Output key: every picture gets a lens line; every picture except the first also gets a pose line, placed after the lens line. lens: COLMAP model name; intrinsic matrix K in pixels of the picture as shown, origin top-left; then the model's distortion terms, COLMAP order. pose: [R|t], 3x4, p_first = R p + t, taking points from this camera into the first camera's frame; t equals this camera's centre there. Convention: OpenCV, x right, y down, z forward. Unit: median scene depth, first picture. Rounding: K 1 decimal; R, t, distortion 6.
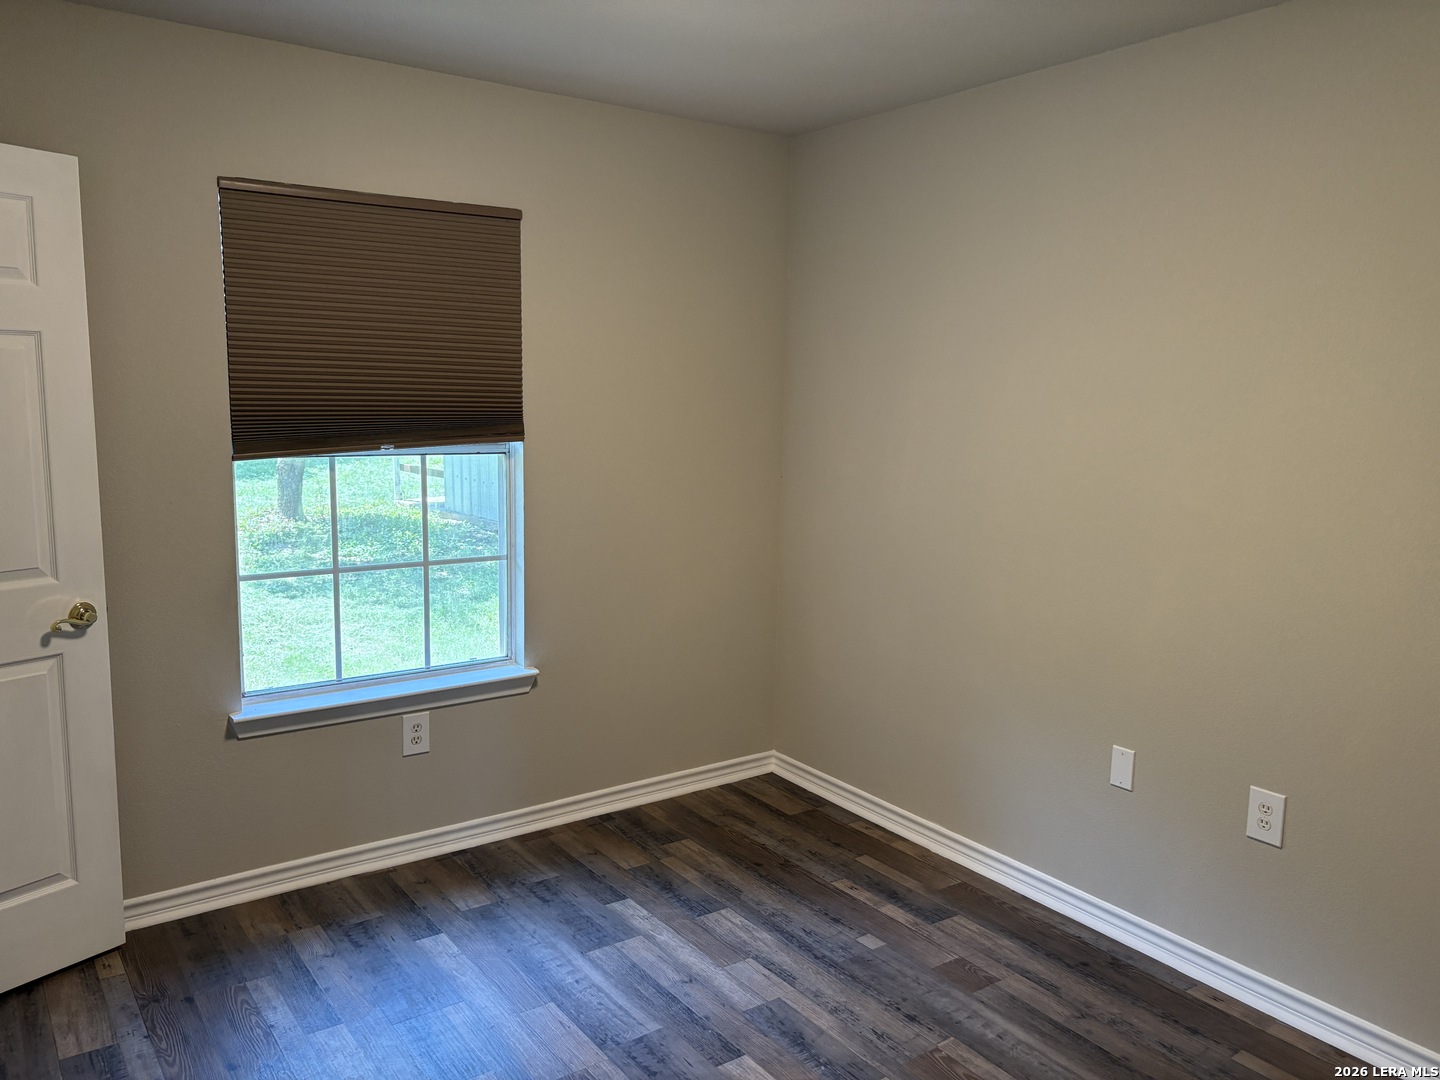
lens RADIAL K [[1092.0, 0, 722.4], [0, 1092.0, 545.6], [0, 0, 1]] dist [0.042747, -0.053395]
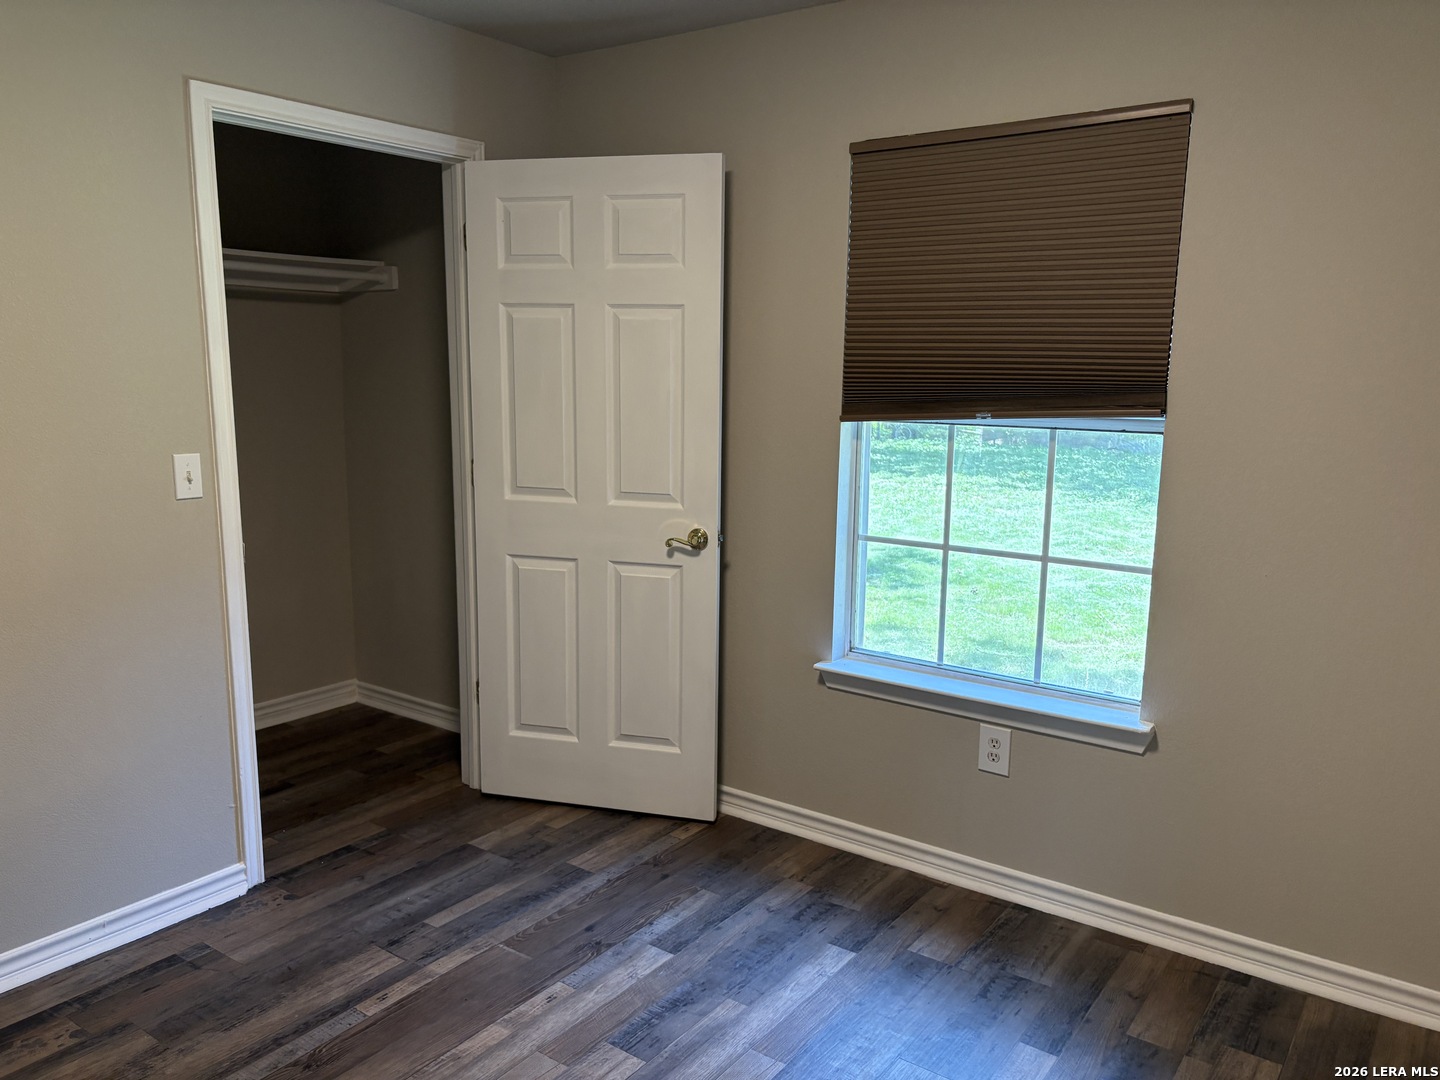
lens RADIAL K [[1092.0, 0, 715.9], [0, 1092.0, 541.7], [0, 0, 1]] dist [0.042747, -0.053395]
pose [[0.320882, 0.139598, -0.936775, 0.476868], [-0.146170, 0.984527, 0.096645, -0.045327], [0.935772, 0.105917, 0.336322, 0.528574]]
